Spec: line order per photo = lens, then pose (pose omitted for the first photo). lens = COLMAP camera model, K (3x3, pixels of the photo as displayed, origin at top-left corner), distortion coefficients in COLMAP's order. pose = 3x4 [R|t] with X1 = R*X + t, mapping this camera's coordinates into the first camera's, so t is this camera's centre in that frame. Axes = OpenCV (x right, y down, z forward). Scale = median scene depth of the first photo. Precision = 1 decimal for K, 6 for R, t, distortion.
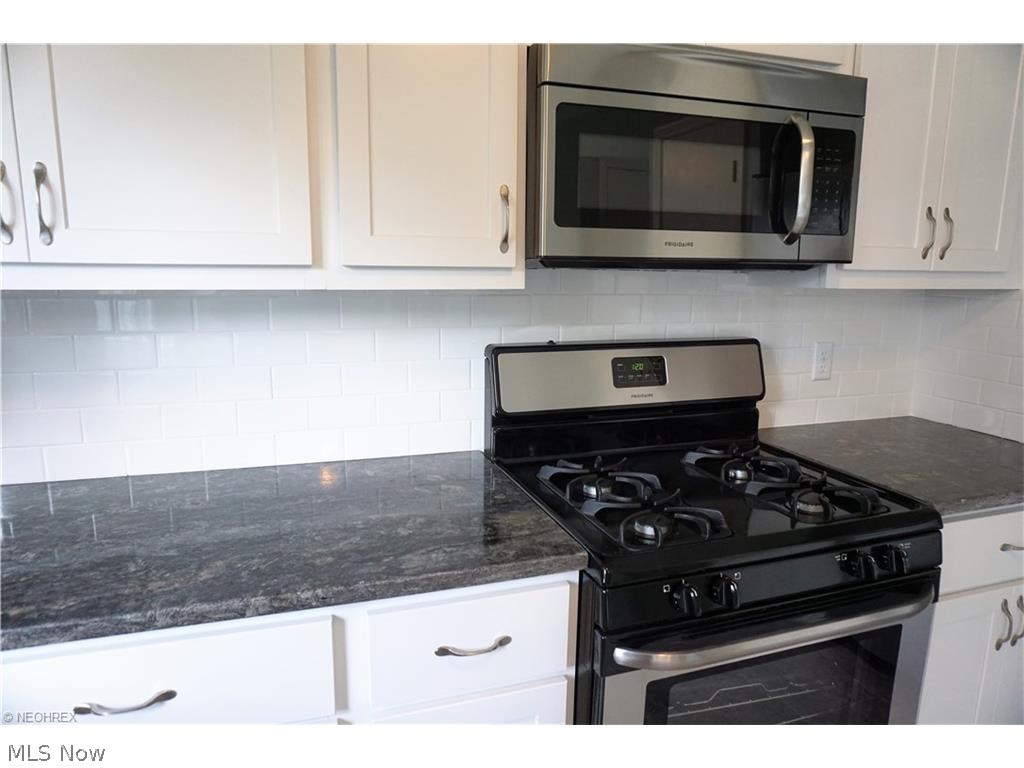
lens RADIAL K [[686.5, 0, 514.6], [0, 686.5, 388.4], [0, 0, 1]] dist [-0.036177, 0.009778]
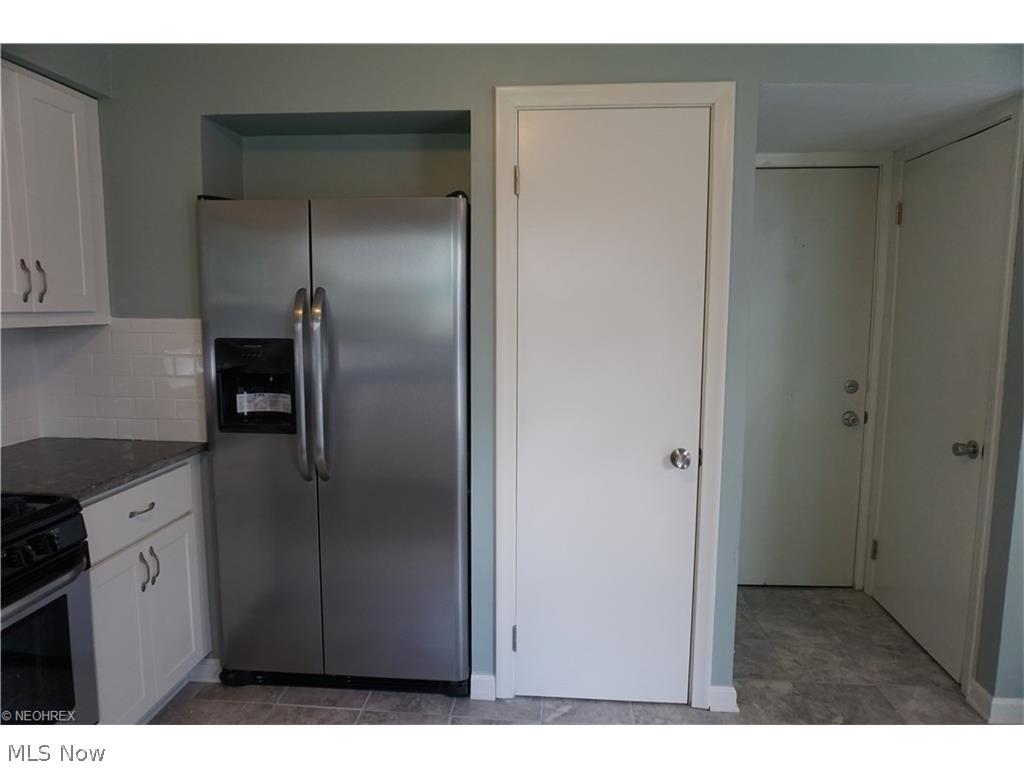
lens RADIAL K [[686.5, 0, 513.8], [0, 686.5, 389.4], [0, 0, 1]] dist [-0.036177, 0.009778]
pose [[0.407981, -0.118955, 0.905208, -0.160259], [0.166380, 0.984560, 0.054395, 0.044208], [-0.897702, 0.128417, 0.421473, -0.291010]]
